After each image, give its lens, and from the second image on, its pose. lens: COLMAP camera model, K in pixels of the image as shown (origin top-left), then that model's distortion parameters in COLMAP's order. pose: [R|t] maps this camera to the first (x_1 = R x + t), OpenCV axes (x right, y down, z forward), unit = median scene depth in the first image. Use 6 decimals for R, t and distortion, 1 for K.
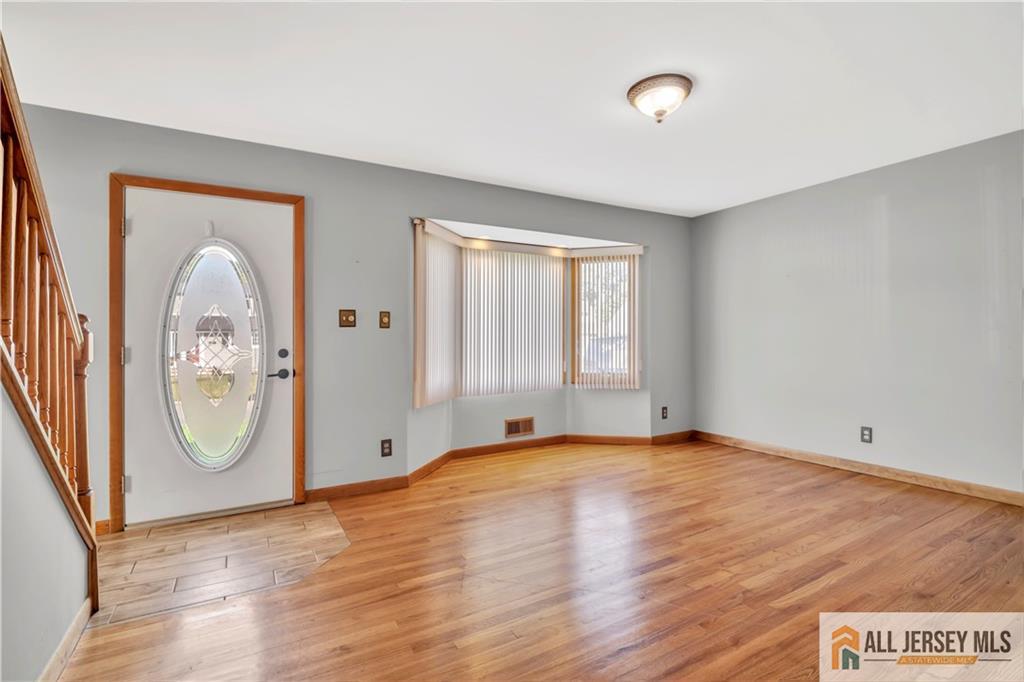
lens RADIAL K [[479.6, 0, 504.4], [0, 479.6, 338.9], [0, 0, 1]] dist [-0.005727, -0.002812]
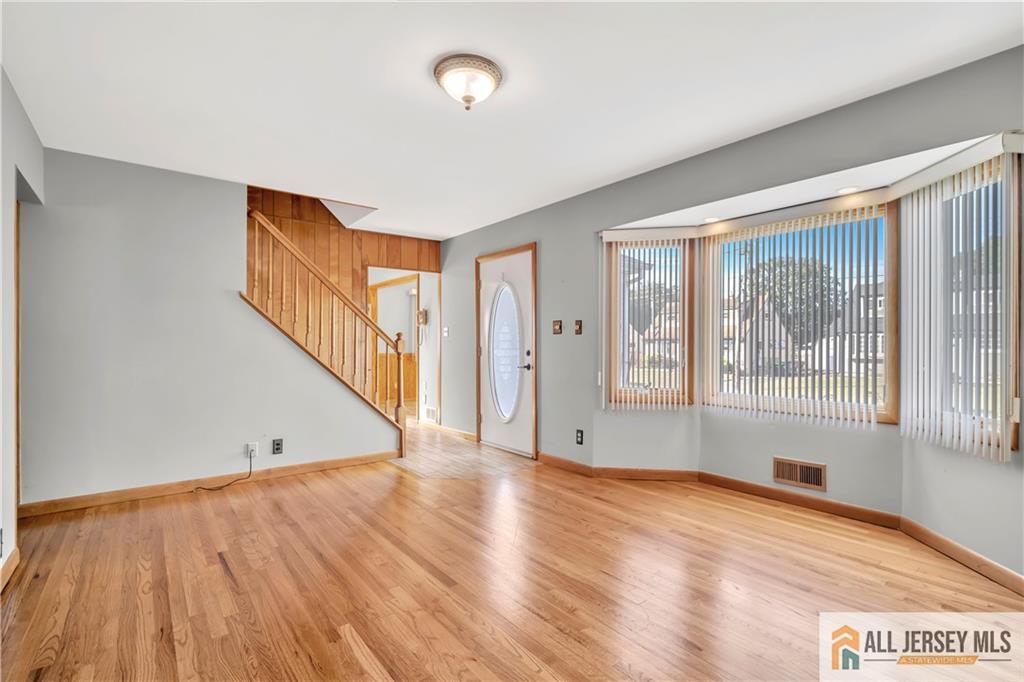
lens RADIAL K [[479.6, 0, 519.2], [0, 479.6, 343.7], [0, 0, 1]] dist [-0.005727, -0.002812]
pose [[0.143113, 0.003605, -0.989700, 0.945102], [-0.006122, 0.999977, 0.002757, -0.001732], [0.989687, 0.005664, 0.143132, 0.734842]]
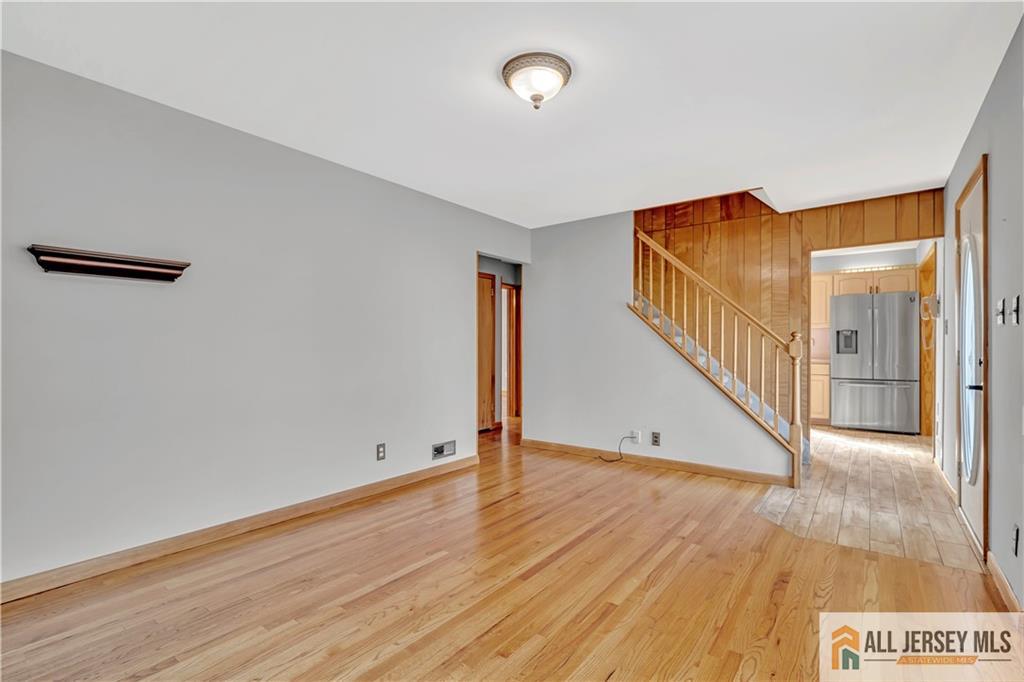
lens RADIAL K [[479.6, 0, 514.8], [0, 479.6, 351.6], [0, 0, 1]] dist [-0.005727, -0.002812]
pose [[-0.928525, 0.010759, -0.371114, 0.531737], [0.004602, 0.999837, 0.017472, -0.004185], [0.371241, 0.014515, -0.928423, 1.383025]]
